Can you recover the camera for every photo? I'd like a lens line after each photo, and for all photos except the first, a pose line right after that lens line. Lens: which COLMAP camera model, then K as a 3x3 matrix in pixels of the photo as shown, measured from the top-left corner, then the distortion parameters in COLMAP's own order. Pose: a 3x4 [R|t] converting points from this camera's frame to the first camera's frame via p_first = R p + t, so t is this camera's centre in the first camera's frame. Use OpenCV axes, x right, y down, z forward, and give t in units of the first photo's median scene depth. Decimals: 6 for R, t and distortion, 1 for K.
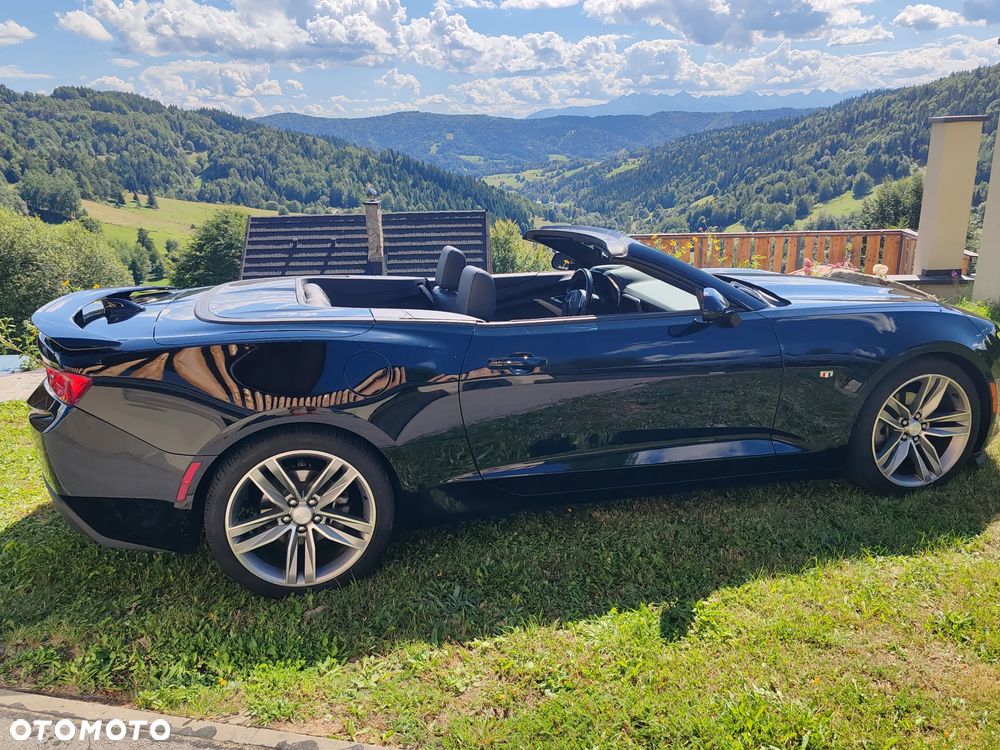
lens RADIAL K [[772.1, 0, 501.6], [0, 772.1, 373.3], [0, 0, 1]] dist [0.043766, -0.034795]
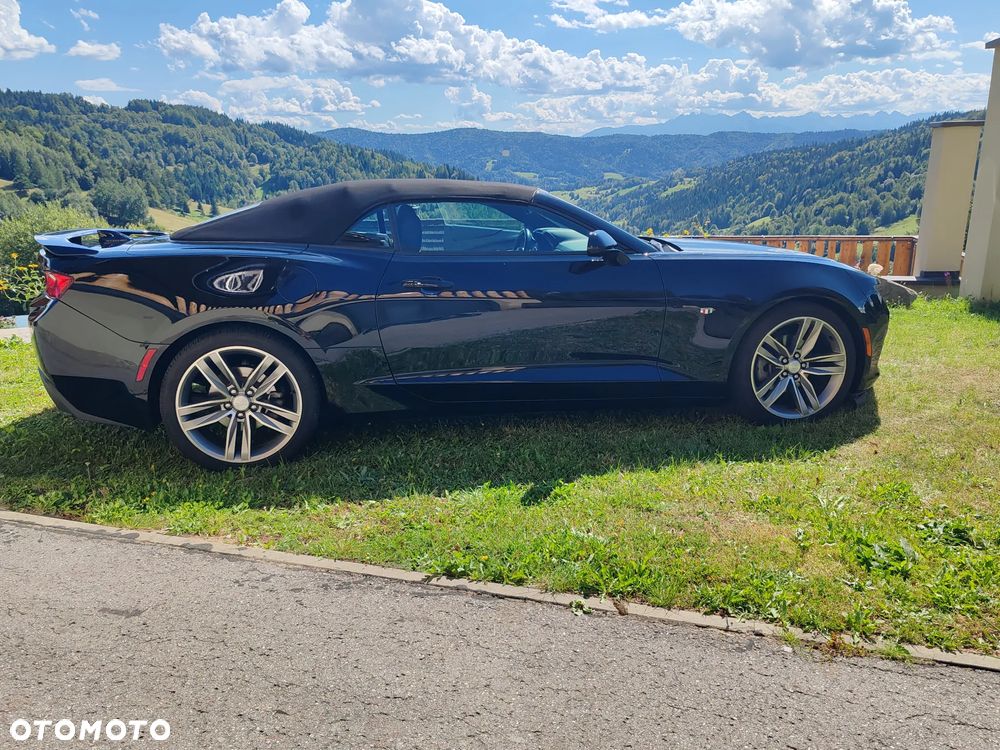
lens RADIAL K [[776.5, 0, 498.9], [0, 776.5, 370.7], [0, 0, 1]] dist [0.033073, -0.011992]
pose [[0.997195, 0.035624, -0.065833, 0.207759], [-0.037241, 0.999030, -0.023512, 0.137755], [0.064932, 0.025897, 0.997554, -0.172917]]
